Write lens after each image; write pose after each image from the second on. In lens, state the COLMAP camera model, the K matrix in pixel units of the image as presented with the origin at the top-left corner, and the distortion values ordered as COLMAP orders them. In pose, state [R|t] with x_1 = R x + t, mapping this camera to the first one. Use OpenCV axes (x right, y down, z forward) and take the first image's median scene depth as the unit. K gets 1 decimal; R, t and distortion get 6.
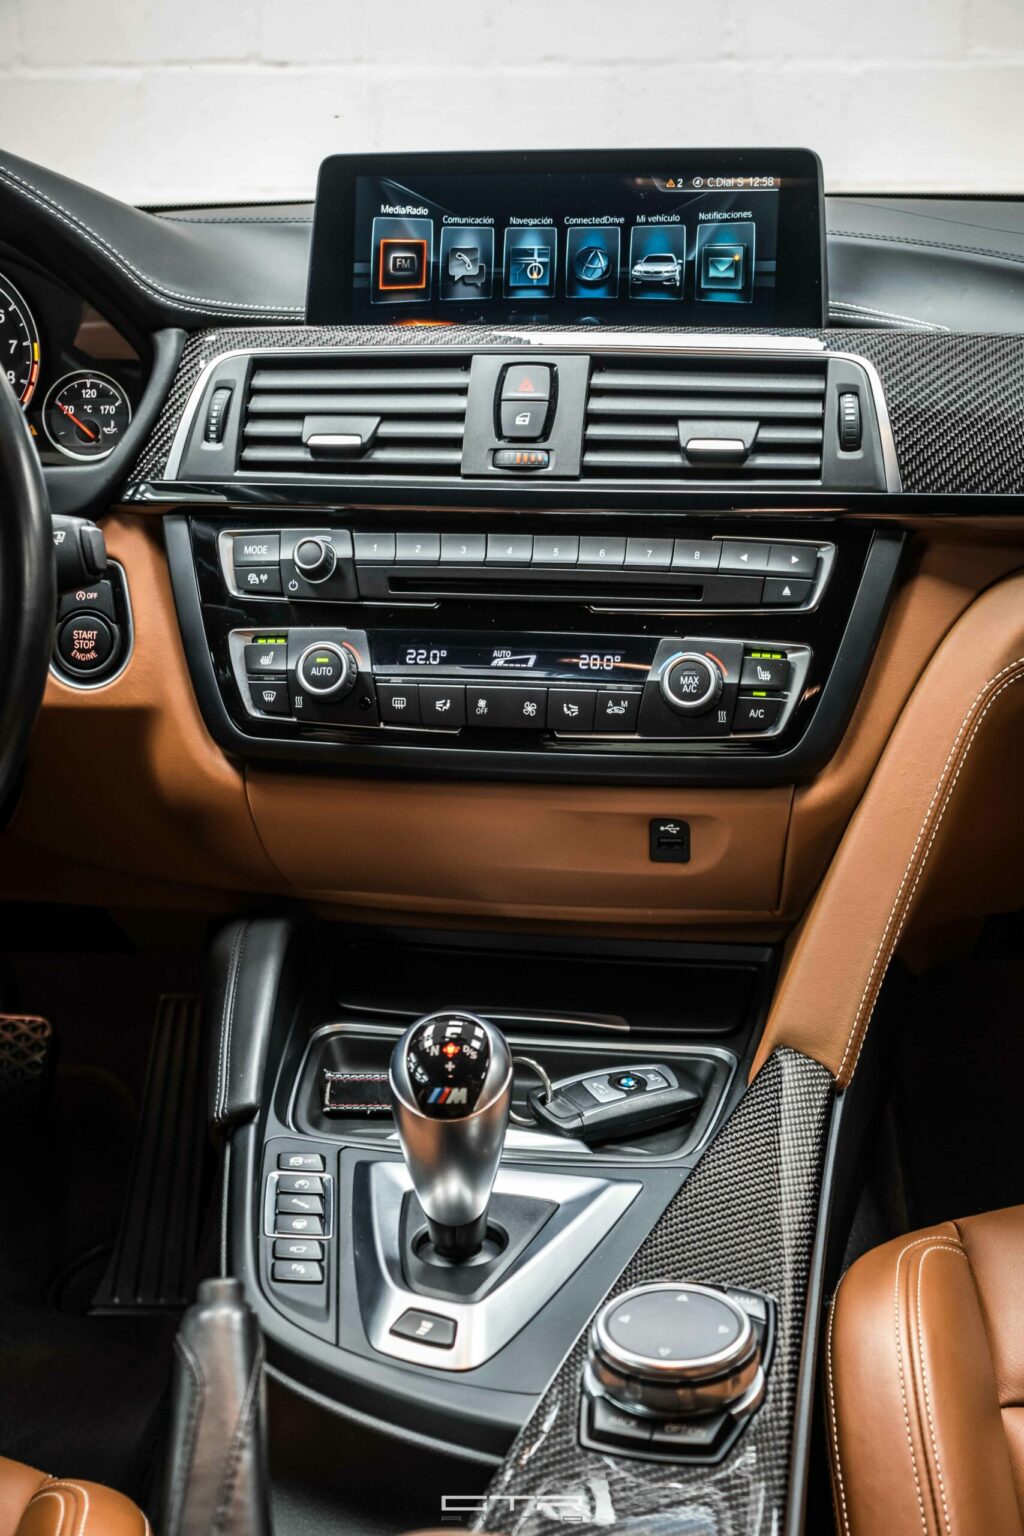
lens RADIAL K [[2249.3, 0, 511.0], [0, 2249.3, 762.7], [0, 0, 1]] dist [-0.011612, 0.000000]
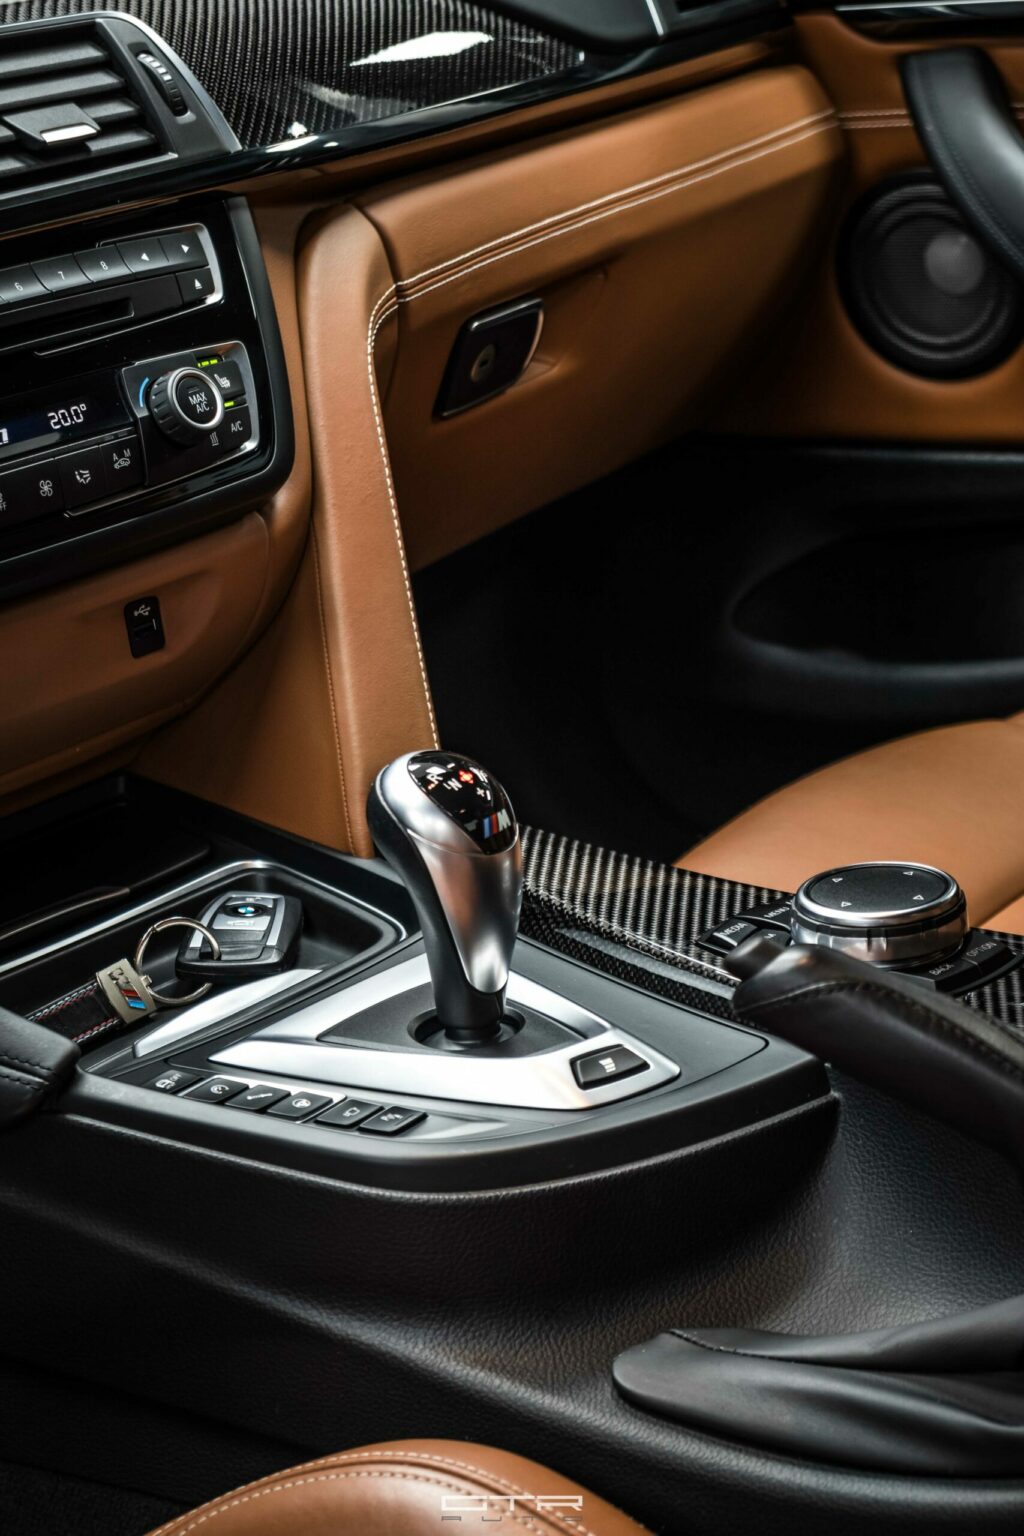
lens RADIAL K [[3838.1, 0, 512.5], [0, 3838.1, 765.0], [0, 0, 1]] dist [0.038260, 0.000000]
pose [[0.488878, -0.270240, 0.829439, -1.017165], [0.333669, 0.936433, 0.108433, -0.023791], [-0.806017, 0.223748, 0.547973, 0.156829]]
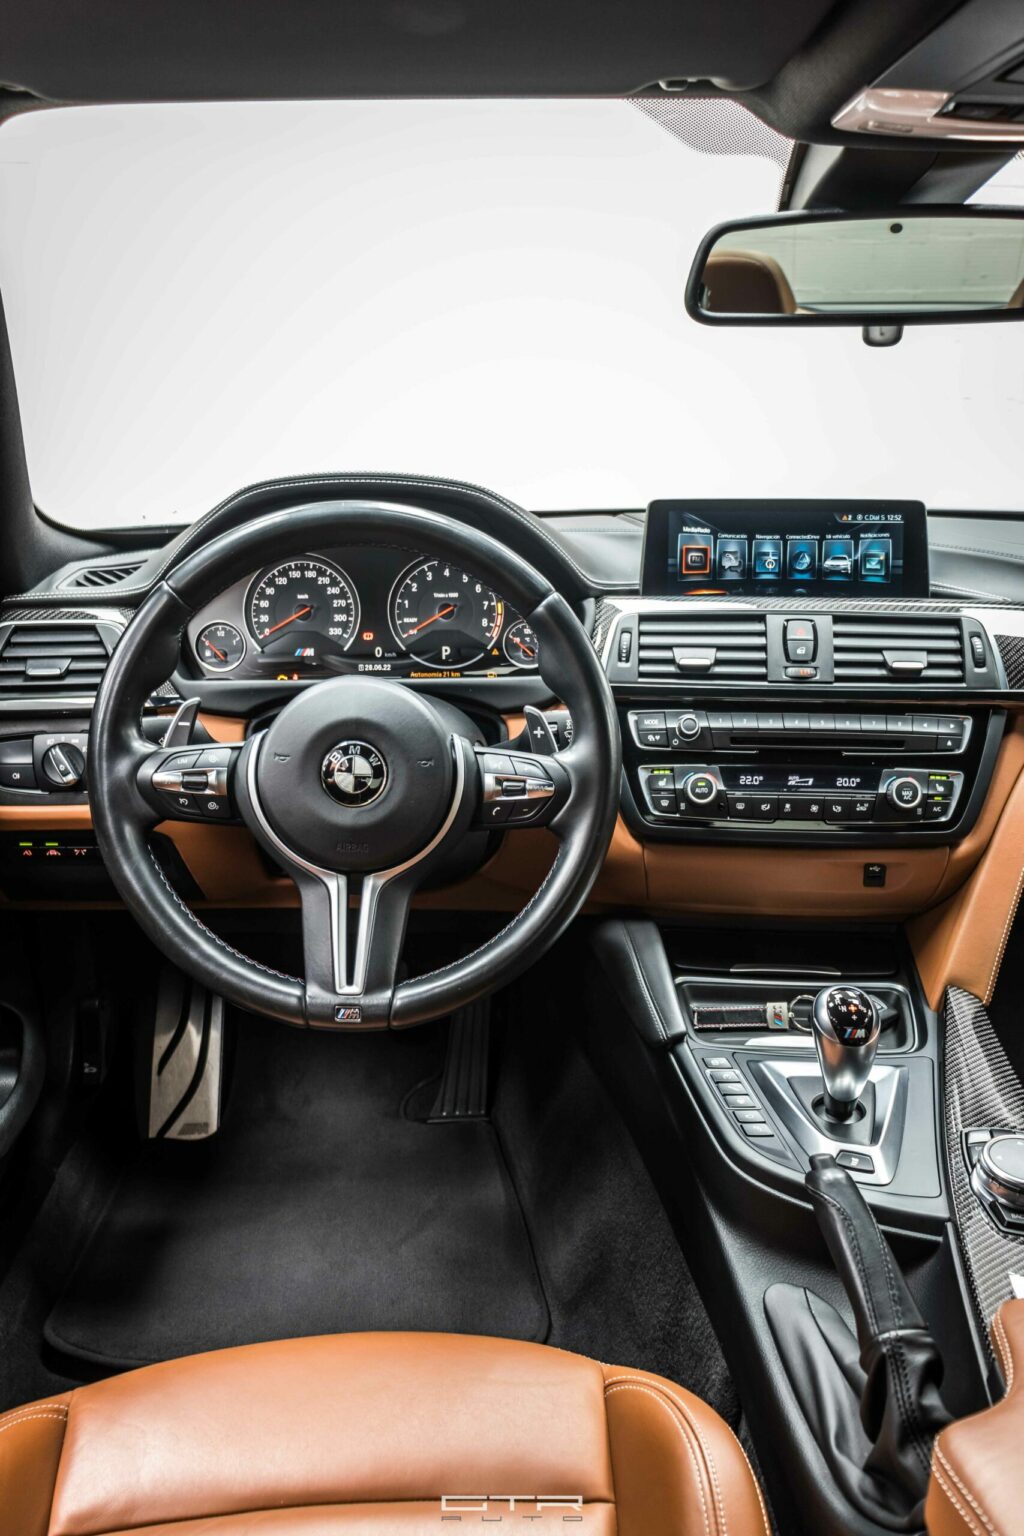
lens RADIAL K [[1199.8, 0, 512.3], [0, 1199.8, 773.1], [0, 0, 1]] dist [-0.002268, -0.010327]
pose [[0.991995, -0.020831, 0.124545, -0.350668], [0.019567, 0.999744, 0.011365, -0.067409], [-0.124750, -0.008837, 0.992149, 0.052540]]
